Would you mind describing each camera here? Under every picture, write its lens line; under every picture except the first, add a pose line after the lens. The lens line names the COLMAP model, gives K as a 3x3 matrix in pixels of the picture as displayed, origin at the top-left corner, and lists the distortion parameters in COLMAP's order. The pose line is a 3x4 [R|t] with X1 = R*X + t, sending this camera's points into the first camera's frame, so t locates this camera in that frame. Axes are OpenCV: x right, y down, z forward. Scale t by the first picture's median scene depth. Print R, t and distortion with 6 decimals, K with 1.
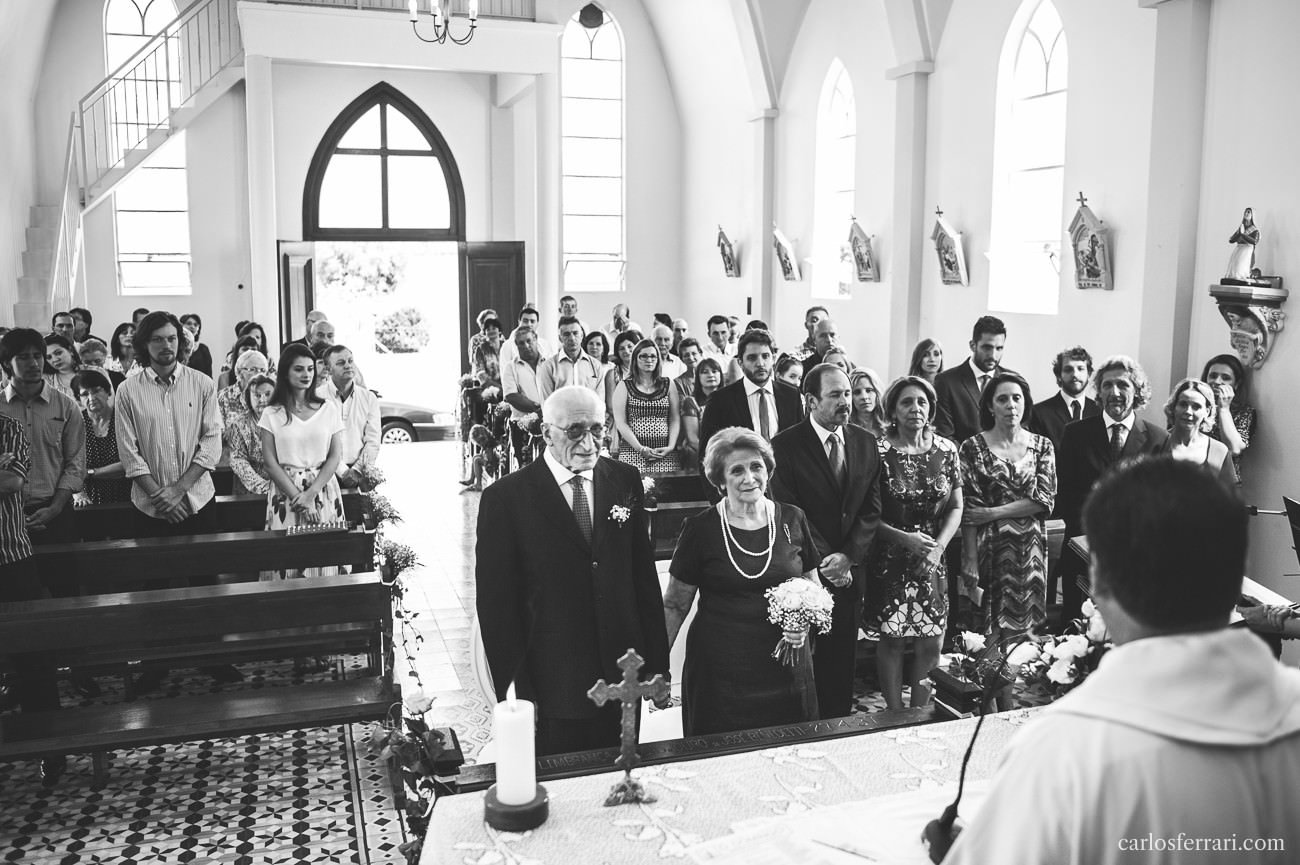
lens RADIAL K [[1378.7, 0, 650.0], [0, 1378.7, 432.5], [0, 0, 1]] dist [0.002308, -0.163261]
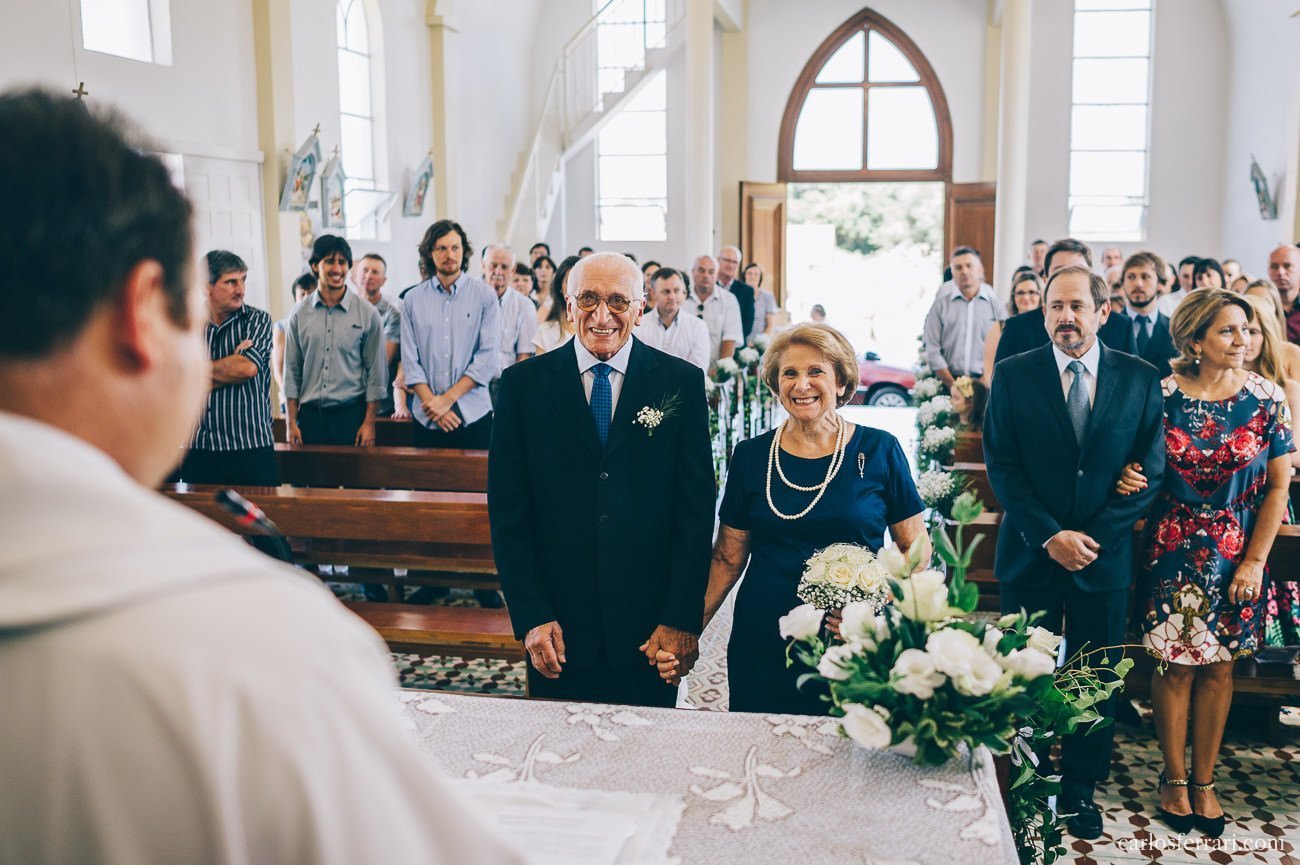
lens RADIAL K [[1378.7, 0, 650.0], [0, 1378.7, 432.5], [0, 0, 1]] dist [0.002308, -0.163261]
pose [[0.850972, 0.068910, -0.520671, 0.191173], [-0.072589, 0.997273, 0.013351, 0.026552], [0.520171, 0.026433, 0.853653, 0.161543]]
